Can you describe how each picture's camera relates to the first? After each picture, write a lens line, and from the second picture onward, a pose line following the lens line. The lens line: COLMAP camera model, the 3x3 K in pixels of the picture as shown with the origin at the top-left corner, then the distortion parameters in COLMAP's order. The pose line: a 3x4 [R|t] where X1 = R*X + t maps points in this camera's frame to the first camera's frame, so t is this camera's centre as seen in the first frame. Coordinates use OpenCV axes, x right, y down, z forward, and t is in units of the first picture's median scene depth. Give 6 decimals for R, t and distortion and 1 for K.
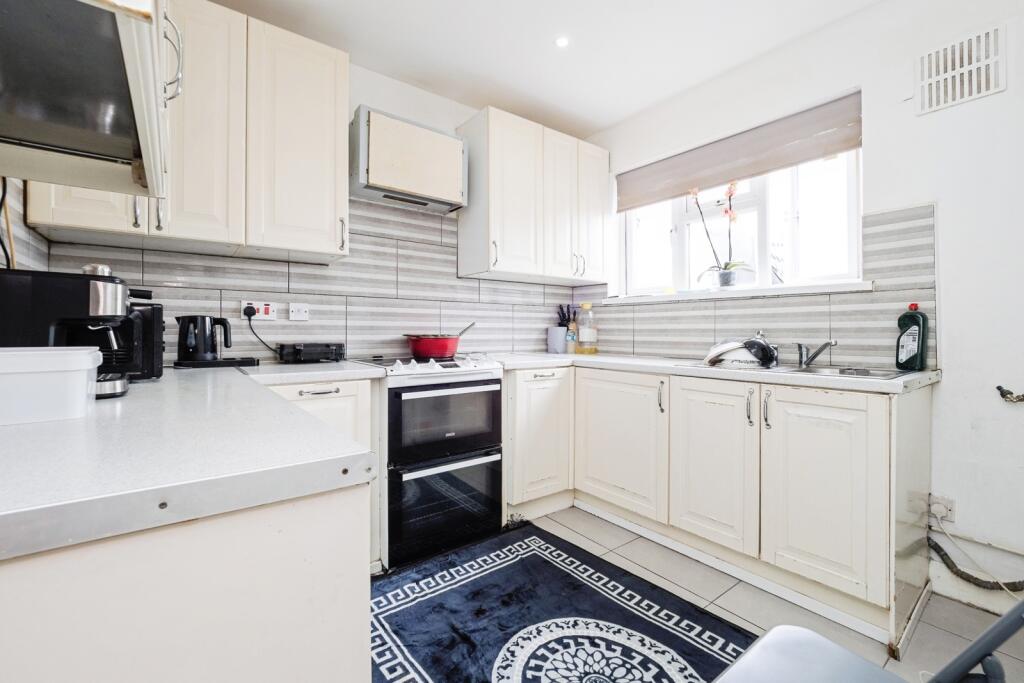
lens RADIAL K [[436.7, 0, 510.1], [0, 436.7, 334.2], [0, 0, 1]] dist [-0.008841, 0.001073]
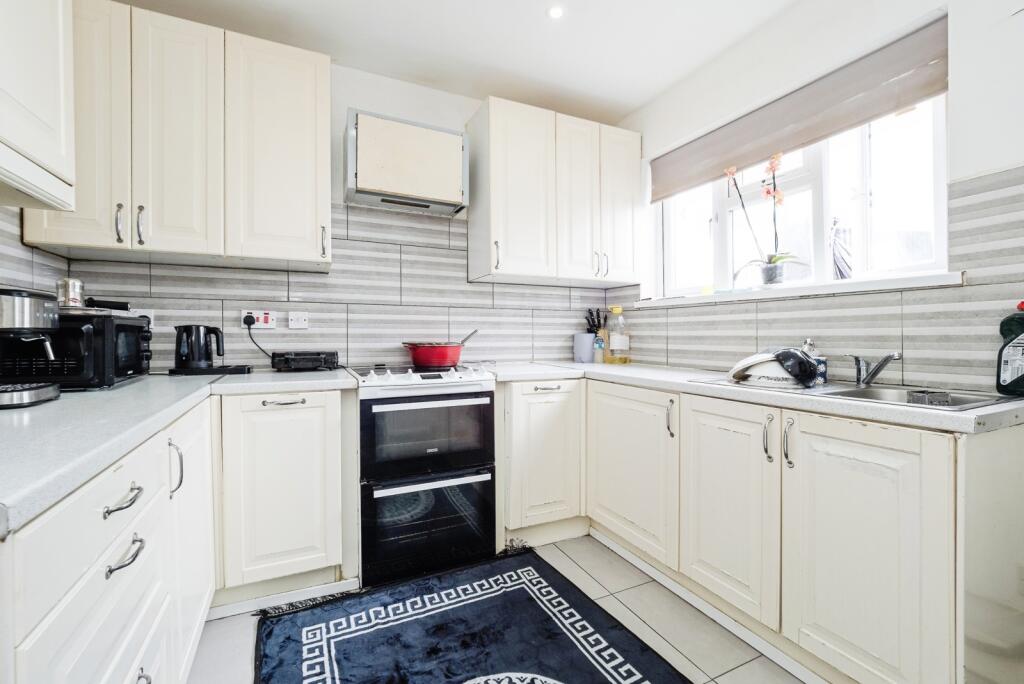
lens RADIAL K [[436.7, 0, 513.5], [0, 436.7, 339.6], [0, 0, 1]] dist [-0.008841, 0.001073]
pose [[0.978772, 0.000200, -0.204951, 0.224041], [0.000215, 0.999998, 0.002004, -0.008739], [0.204951, -0.002005, 0.978770, 0.120878]]
